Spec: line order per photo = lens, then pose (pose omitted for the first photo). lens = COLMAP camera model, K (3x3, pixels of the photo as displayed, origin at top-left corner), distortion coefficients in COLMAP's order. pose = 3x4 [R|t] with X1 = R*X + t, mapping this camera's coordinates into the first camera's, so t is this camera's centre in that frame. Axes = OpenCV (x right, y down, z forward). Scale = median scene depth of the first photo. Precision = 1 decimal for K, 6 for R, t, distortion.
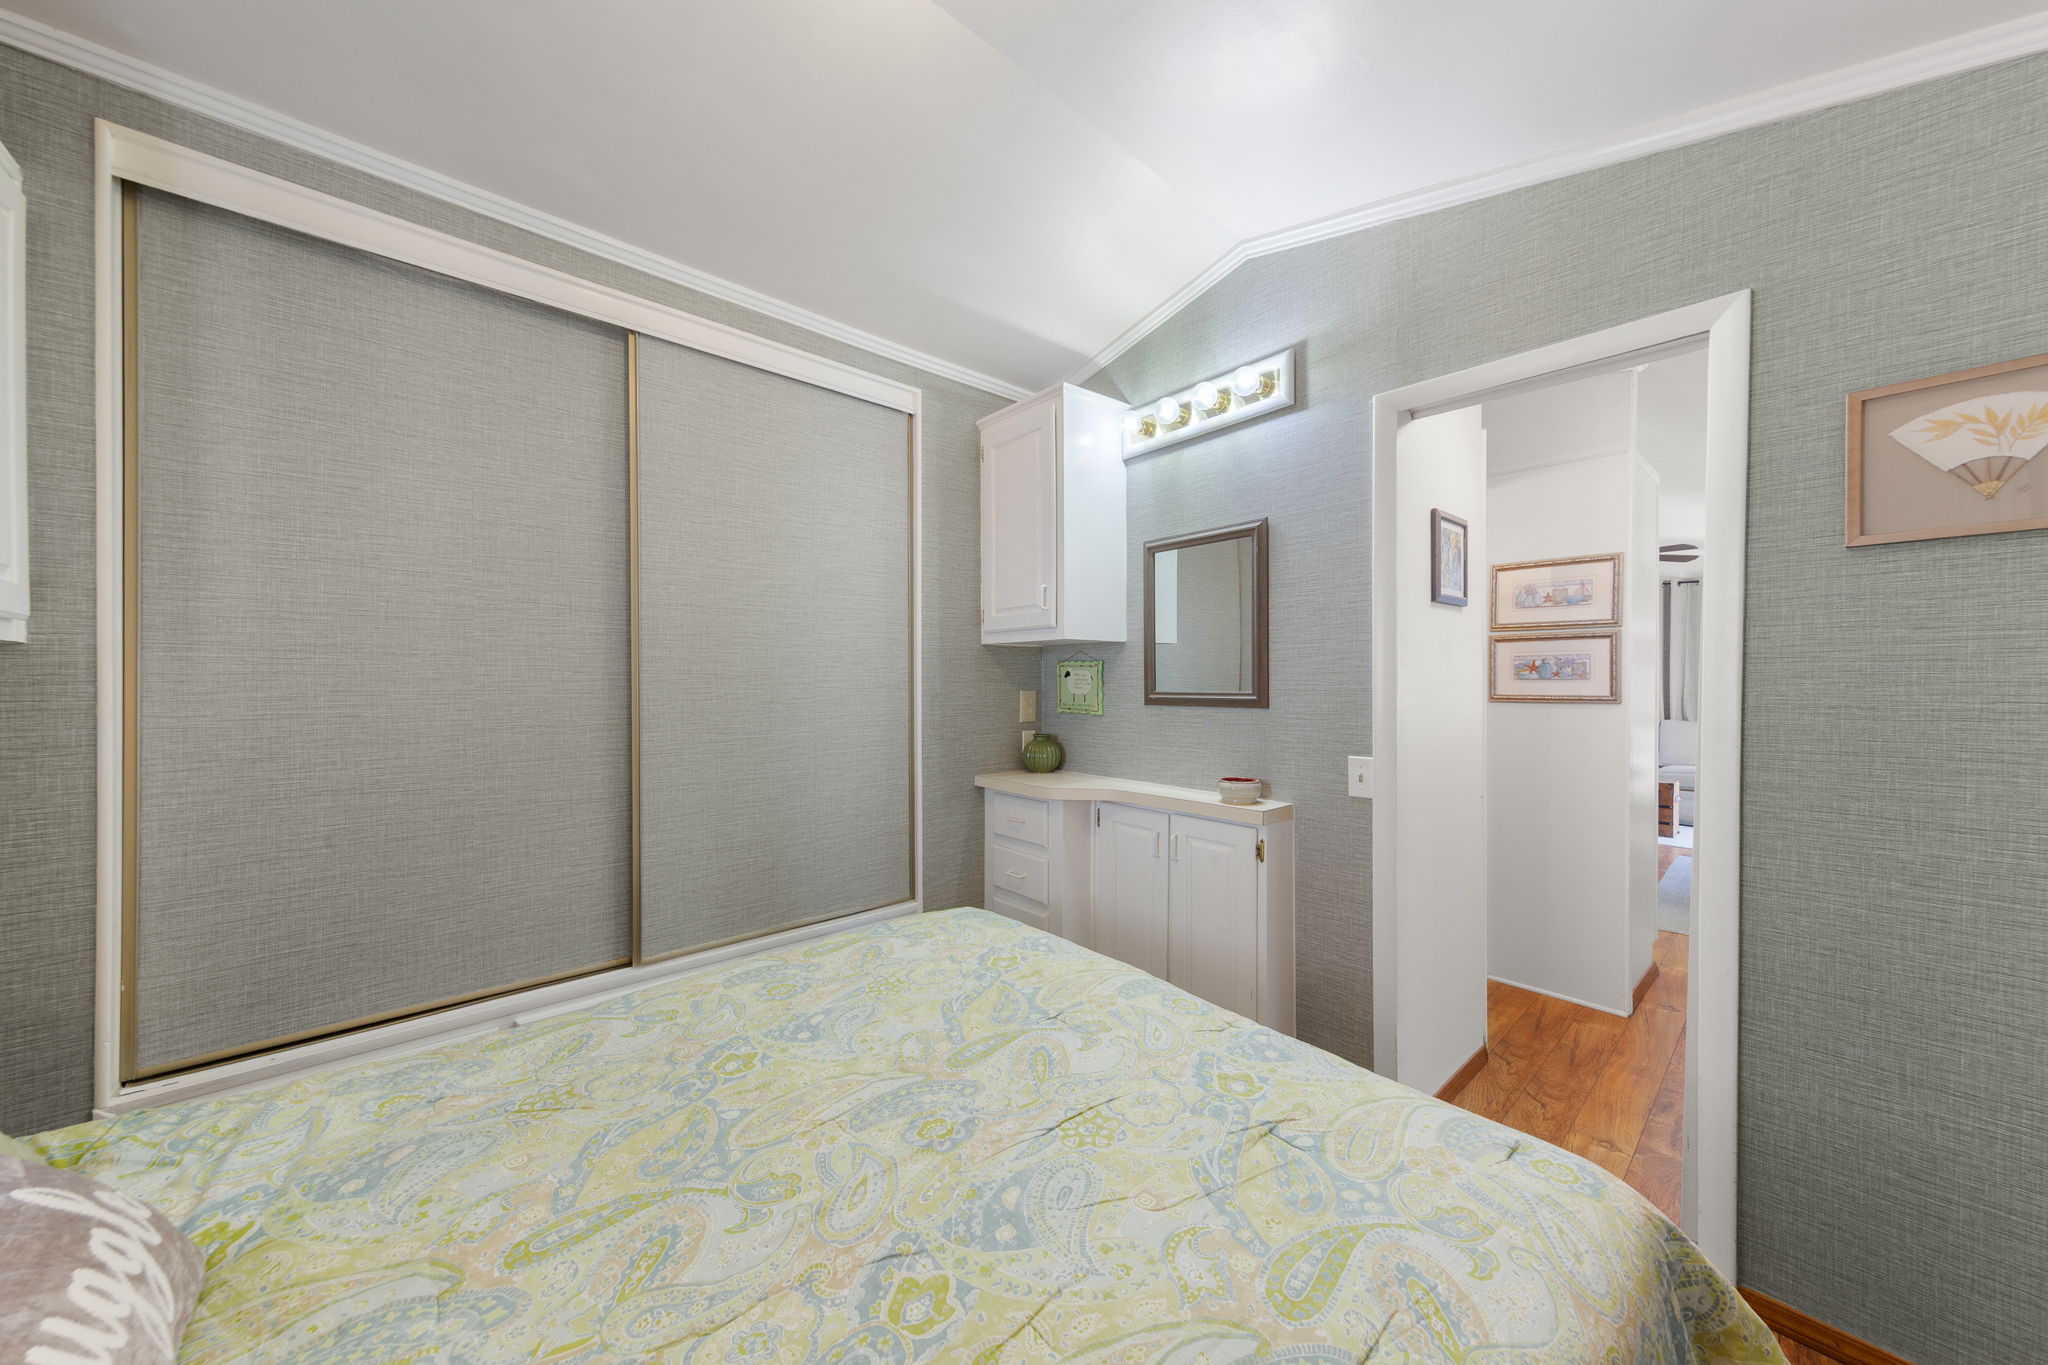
lens RADIAL K [[701.4, 0, 1039.7], [0, 701.4, 690.4], [0, 0, 1]] dist [0.002848, 0.000220]
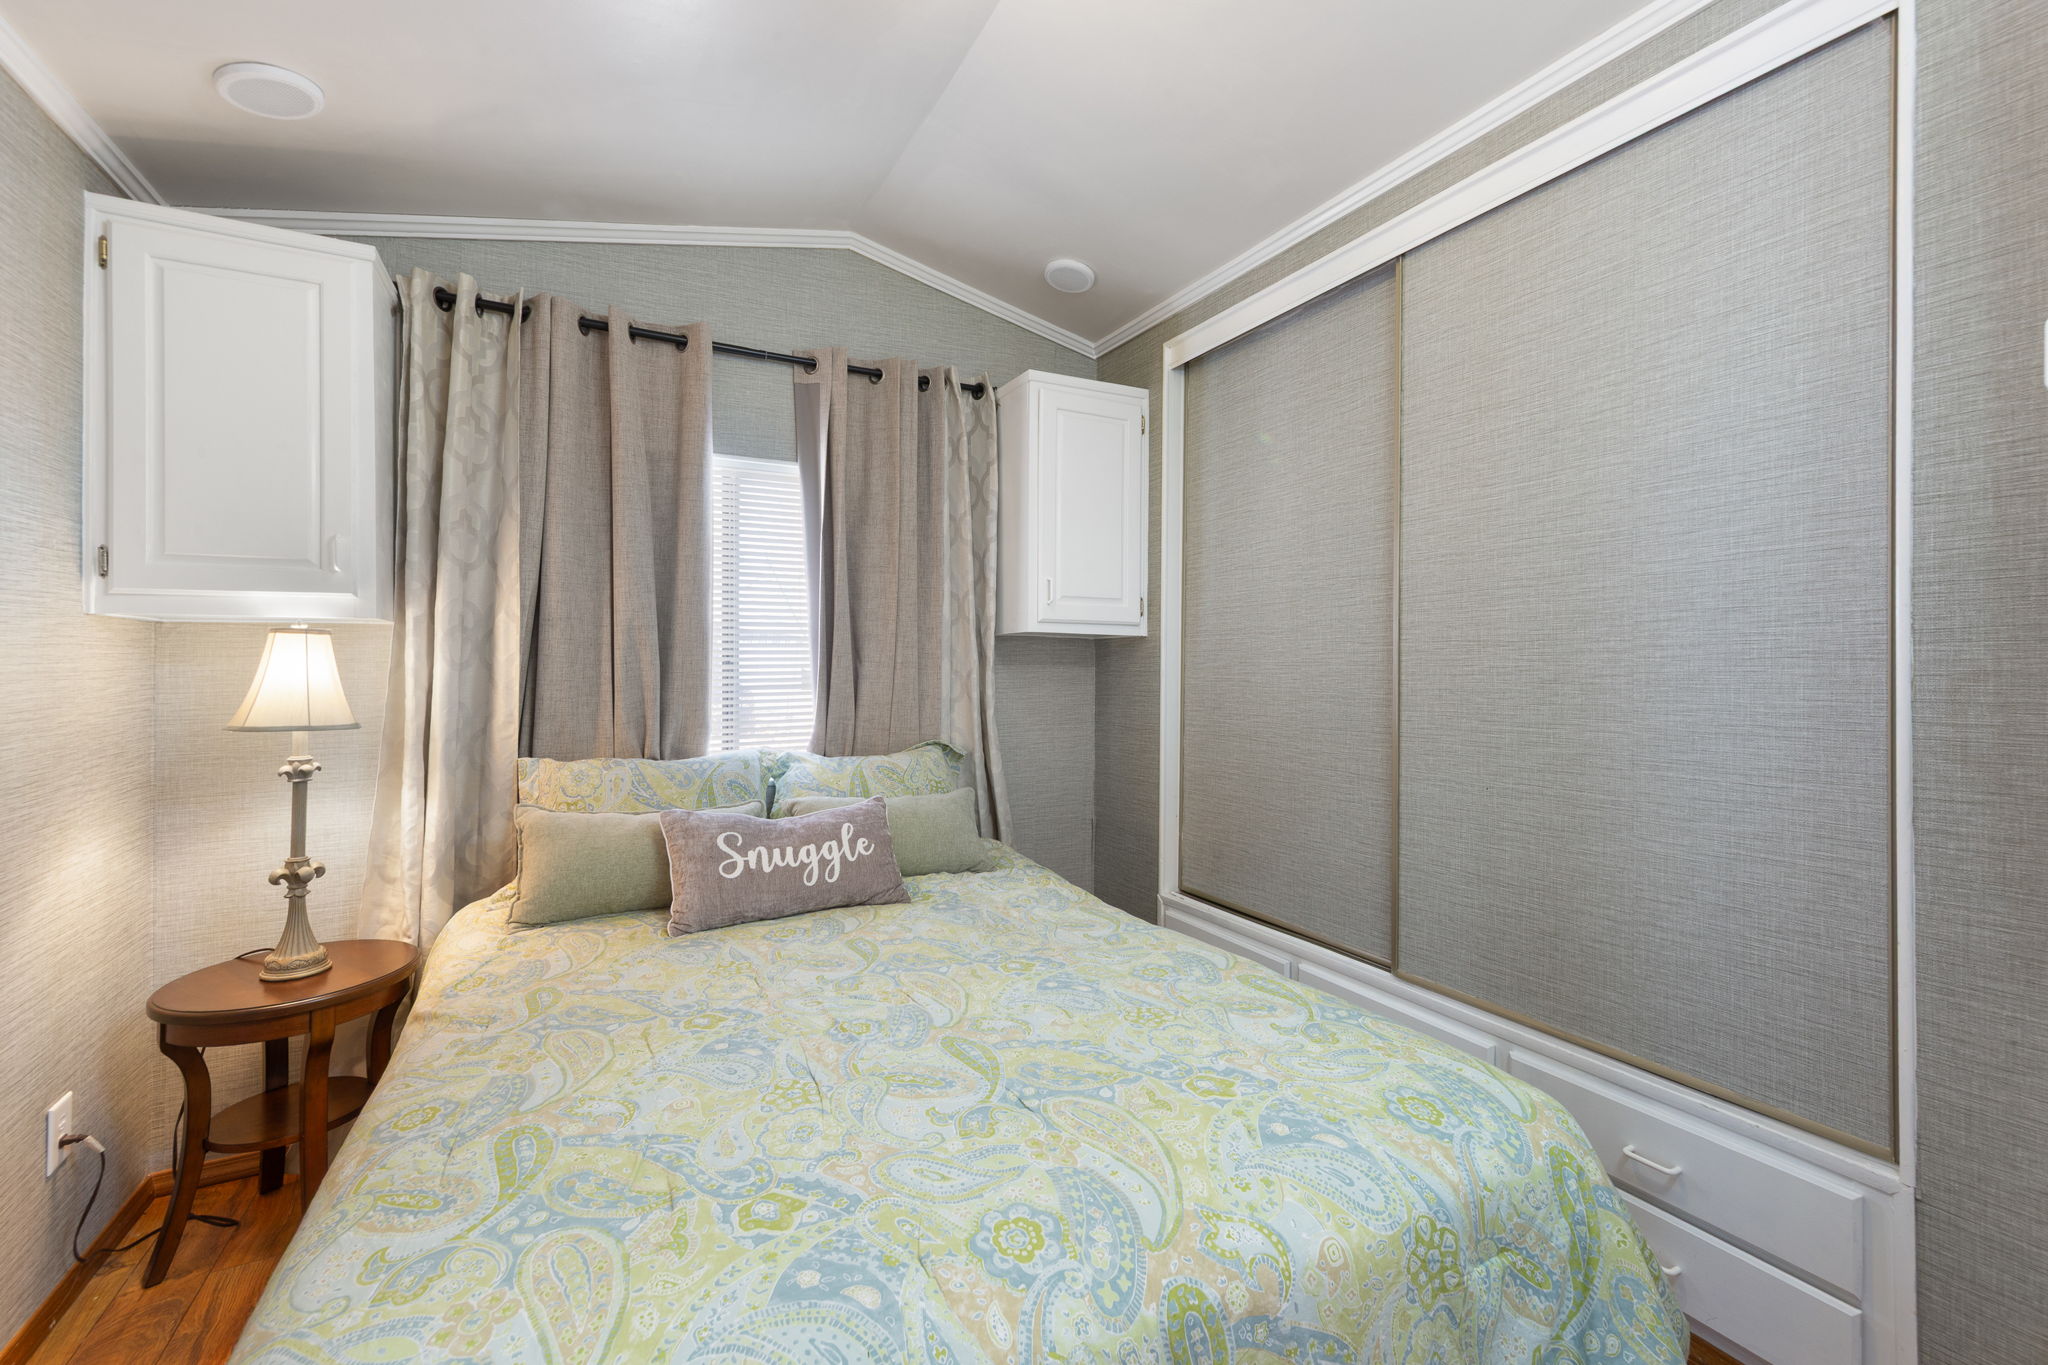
lens RADIAL K [[890.7, 0, 1037.1], [0, 890.7, 652.3], [0, 0, 1]] dist [0.008726, -0.000834]
pose [[-0.254521, -0.018374, -0.966893, 1.138262], [-0.012343, 0.999800, -0.015750, 0.021725], [0.966989, 0.007925, -0.254697, 1.555649]]
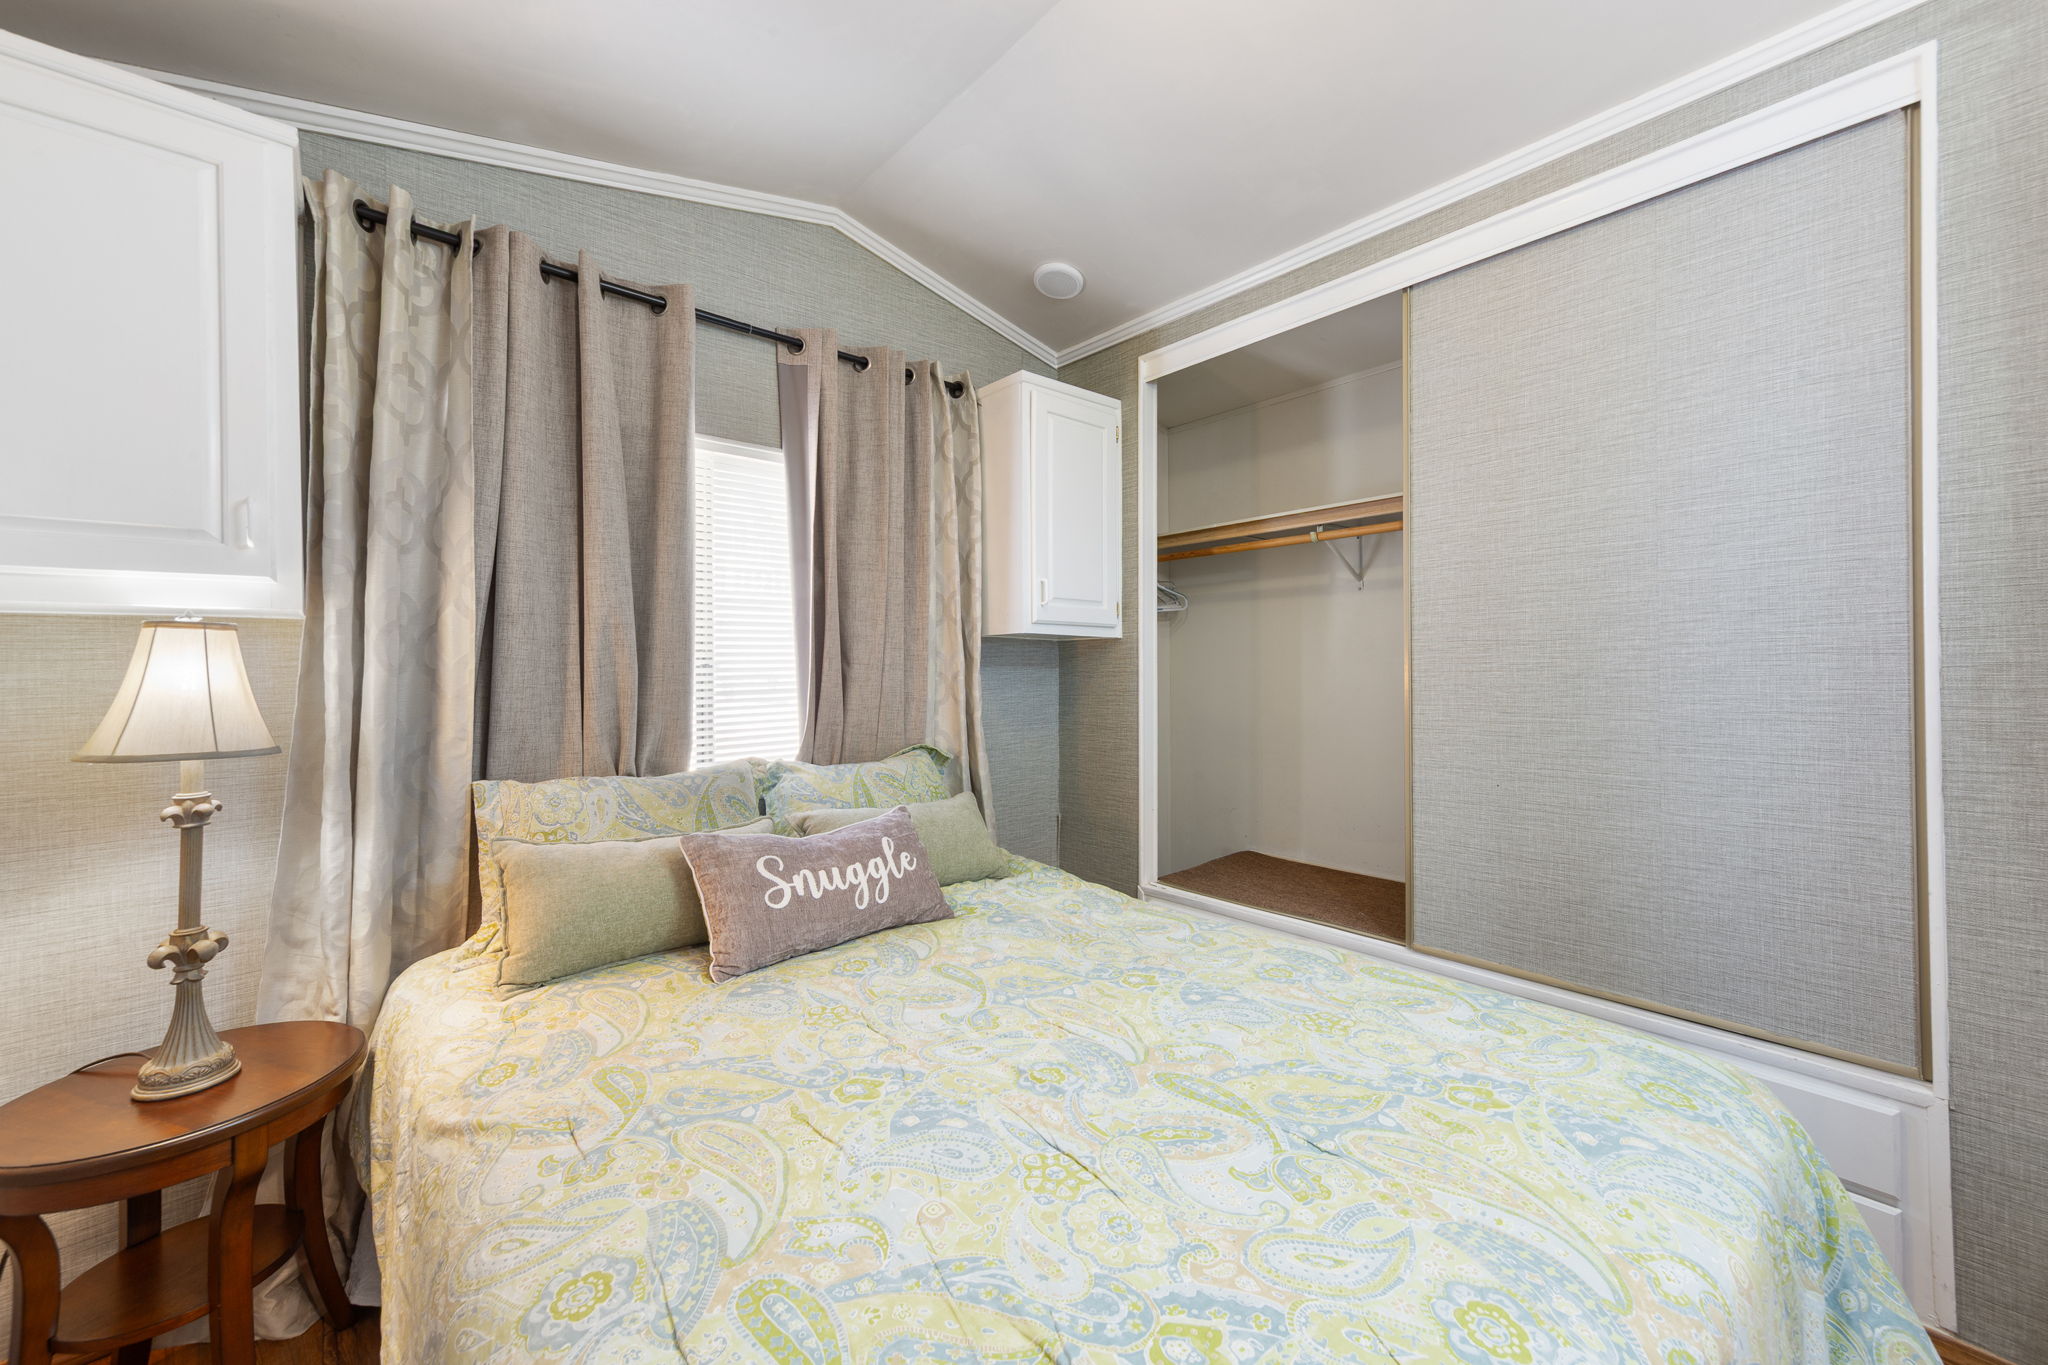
lens RADIAL K [[805.8, 0, 1040.4], [0, 805.8, 657.6], [0, 0, 1]] dist [0.009882, -0.000953]
pose [[-0.012611, -0.017087, -0.999774, 0.976086], [-0.004188, 0.999846, -0.017035, 0.033076], [0.999912, 0.003972, -0.012681, 0.938977]]
